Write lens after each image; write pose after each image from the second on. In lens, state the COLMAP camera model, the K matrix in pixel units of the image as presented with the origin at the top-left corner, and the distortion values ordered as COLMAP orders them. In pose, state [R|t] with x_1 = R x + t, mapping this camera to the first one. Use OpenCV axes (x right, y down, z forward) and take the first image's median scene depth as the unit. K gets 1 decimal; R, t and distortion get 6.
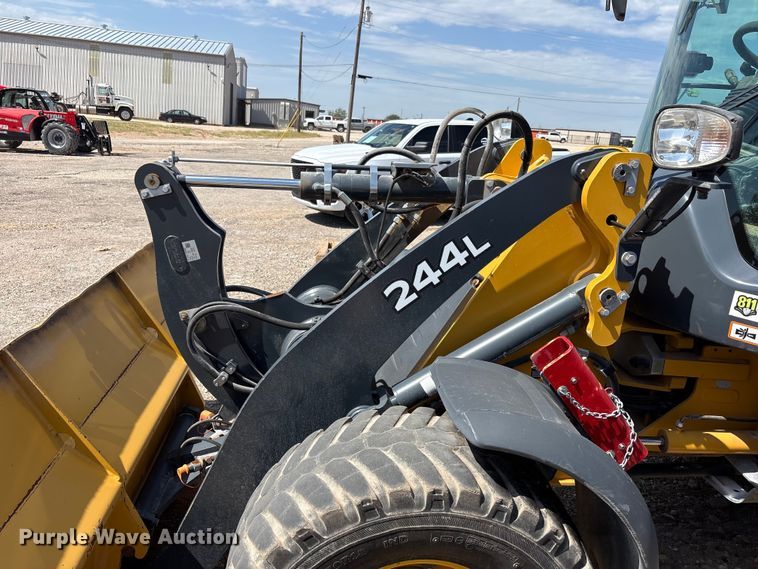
lens RADIAL K [[578.1, 0, 379.6], [0, 578.1, 284.1], [0, 0, 1]] dist [0.036131, -0.032572]
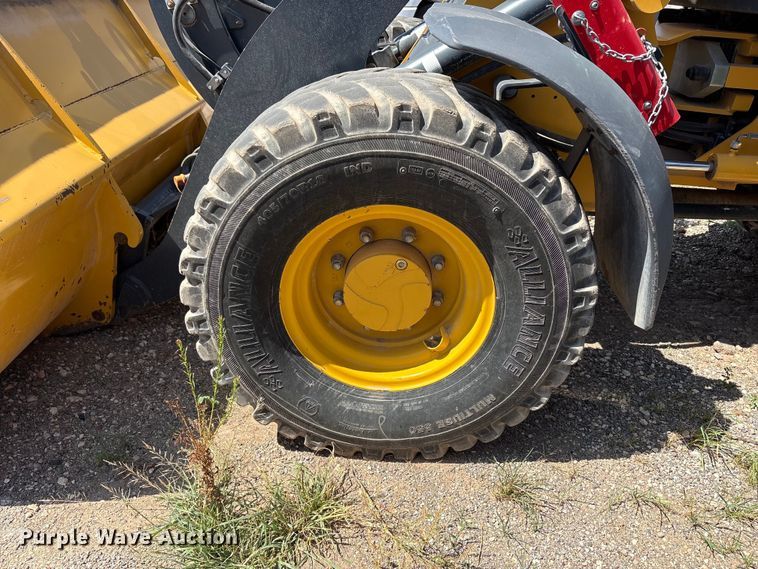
lens RADIAL K [[578.1, 0, 381.6], [0, 578.1, 288.4], [0, 0, 1]] dist [0.036131, -0.032572]
pose [[0.992318, 0.054634, -0.110993, 0.170055], [-0.028133, 0.973351, 0.227590, 0.413487], [0.120470, -0.222719, 0.967411, 0.106311]]
